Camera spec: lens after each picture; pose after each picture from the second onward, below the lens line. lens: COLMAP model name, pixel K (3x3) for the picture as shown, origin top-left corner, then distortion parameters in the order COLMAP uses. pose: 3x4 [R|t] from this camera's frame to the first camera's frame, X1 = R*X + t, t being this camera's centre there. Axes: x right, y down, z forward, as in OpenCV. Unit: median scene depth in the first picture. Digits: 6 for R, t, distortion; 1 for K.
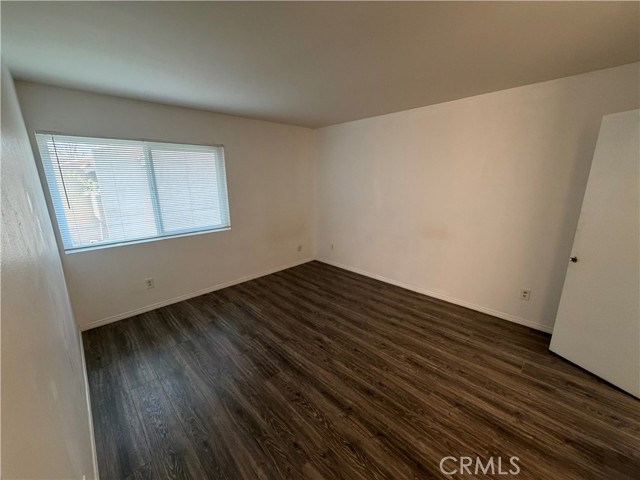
lens RADIAL K [[254.6, 0, 320.0], [0, 254.6, 240.0], [0, 0, 1]] dist [-0.001169, 0.000075]
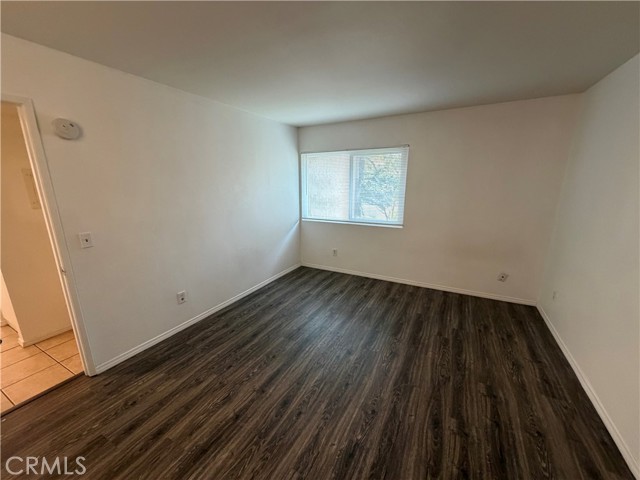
lens RADIAL K [[254.6, 0, 320.0], [0, 254.6, 240.0], [0, 0, 1]] dist [-0.001169, 0.000075]
pose [[0.304817, 0.225982, -0.925213, 0.731132], [-0.222163, 0.961515, 0.161655, -0.129191], [0.926137, 0.156273, 0.343291, 0.524230]]
